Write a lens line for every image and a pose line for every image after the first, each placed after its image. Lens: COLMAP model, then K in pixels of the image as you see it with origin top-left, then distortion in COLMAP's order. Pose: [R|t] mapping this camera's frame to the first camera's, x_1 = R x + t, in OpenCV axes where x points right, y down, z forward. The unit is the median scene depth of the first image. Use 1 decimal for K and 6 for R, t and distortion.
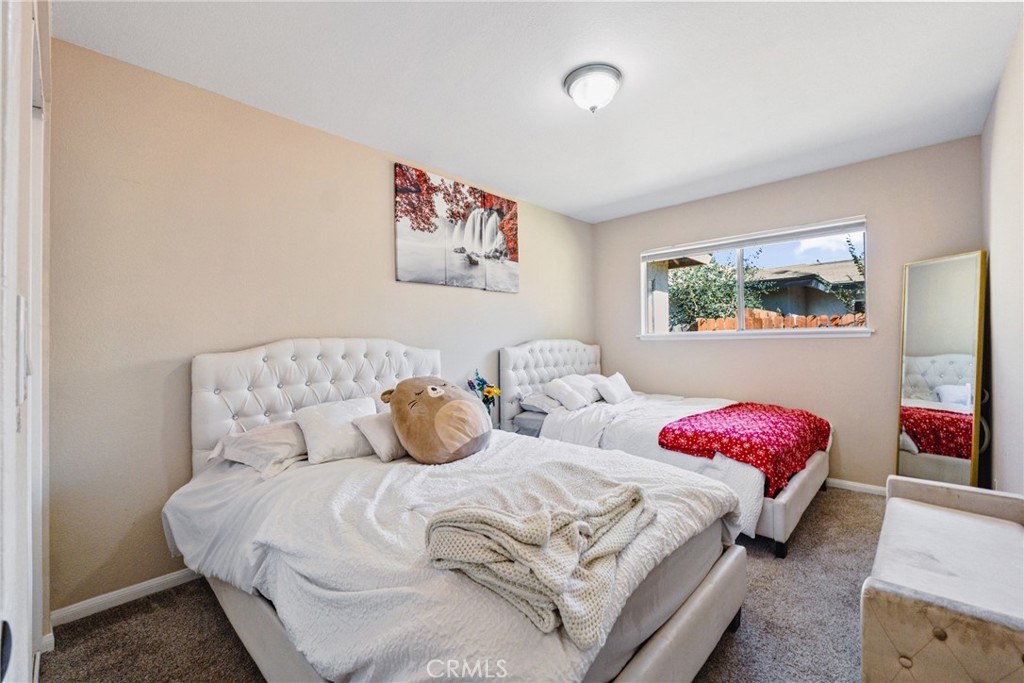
lens RADIAL K [[440.2, 0, 508.5], [0, 440.2, 334.0], [0, 0, 1]] dist [-0.005598, -0.000235]
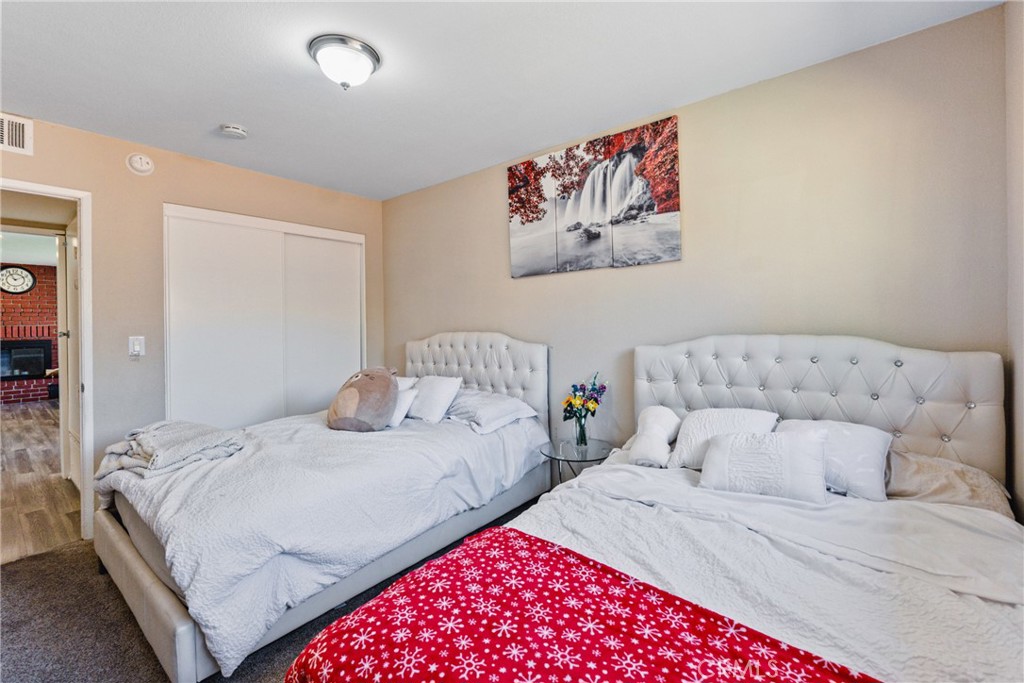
lens RADIAL K [[440.2, 0, 507.8], [0, 440.2, 343.8], [0, 0, 1]] dist [-0.005598, -0.000235]
pose [[0.061472, 0.019255, -0.997923, 0.708166], [0.001635, 0.999811, 0.019392, 0.014363], [0.998107, -0.002824, 0.061428, 0.808761]]
